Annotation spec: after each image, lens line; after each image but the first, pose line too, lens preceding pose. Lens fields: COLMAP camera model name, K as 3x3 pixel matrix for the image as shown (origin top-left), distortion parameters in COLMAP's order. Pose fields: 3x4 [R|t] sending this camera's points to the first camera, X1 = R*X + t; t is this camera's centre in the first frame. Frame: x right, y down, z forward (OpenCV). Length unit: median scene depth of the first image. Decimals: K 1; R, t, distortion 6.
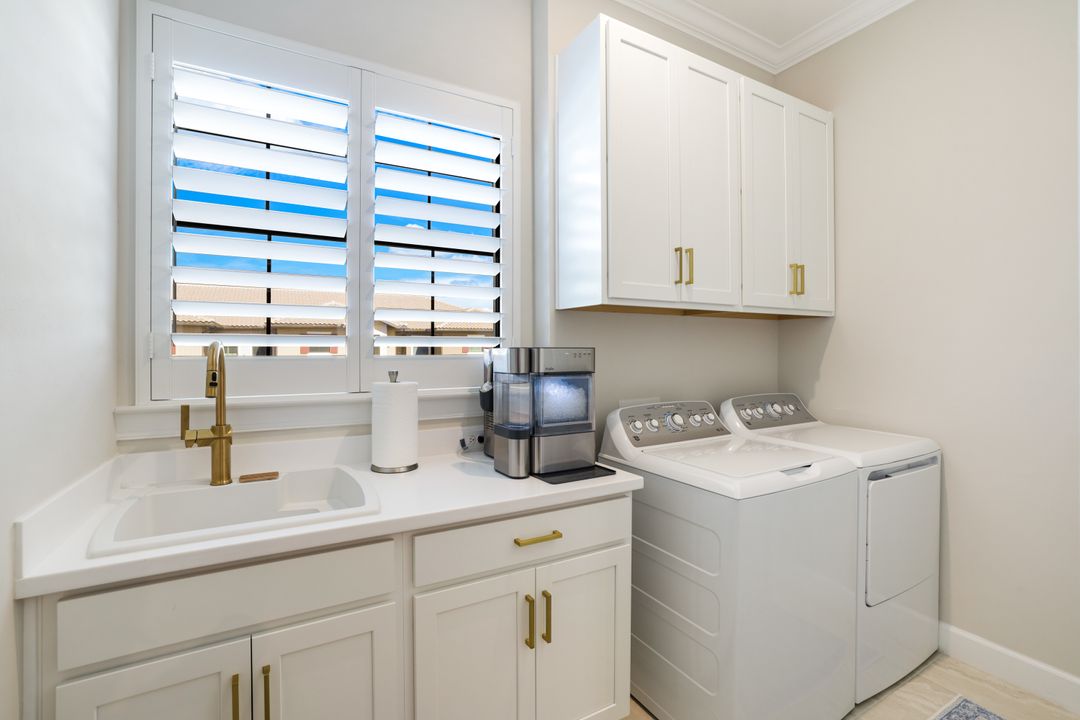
lens RADIAL K [[469.2, 0, 509.7], [0, 469.2, 352.6], [0, 0, 1]] dist [-0.041425, 0.016797]
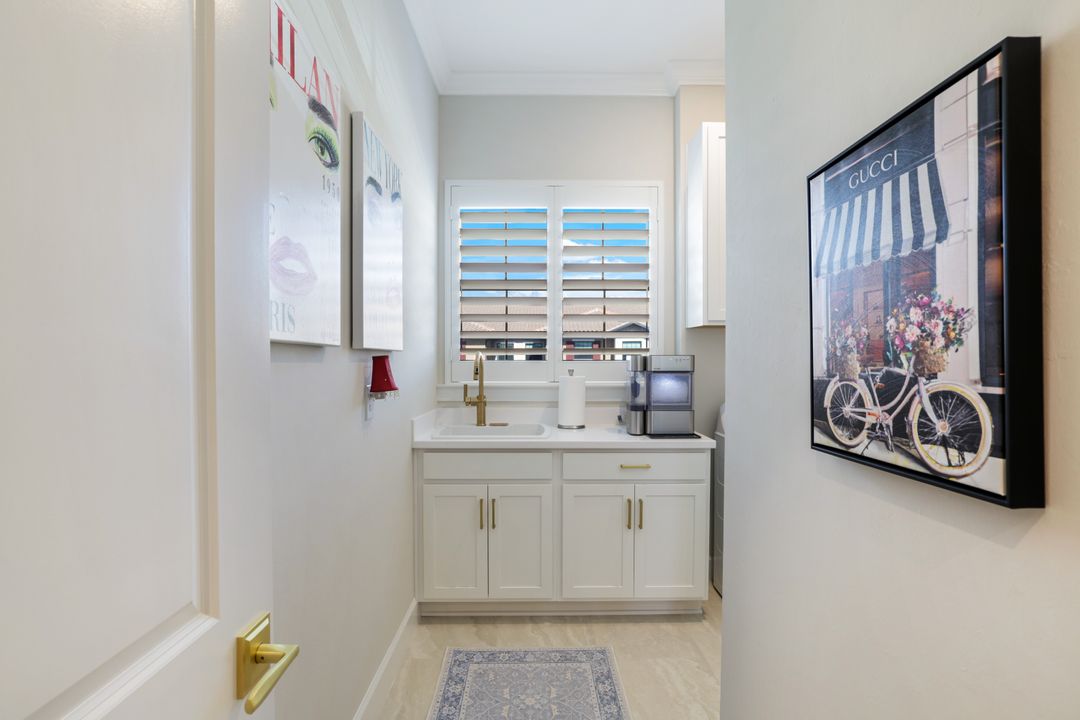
lens RADIAL K [[511.5, 0, 540.0], [0, 511.5, 360.0], [0, 0, 1]] dist [-0.000042, -0.000005]
pose [[0.886397, 0.003014, -0.462916, 0.572025], [-0.001595, 0.999993, 0.003455, 0.000127], [0.462923, -0.002324, 0.886395, -0.766827]]
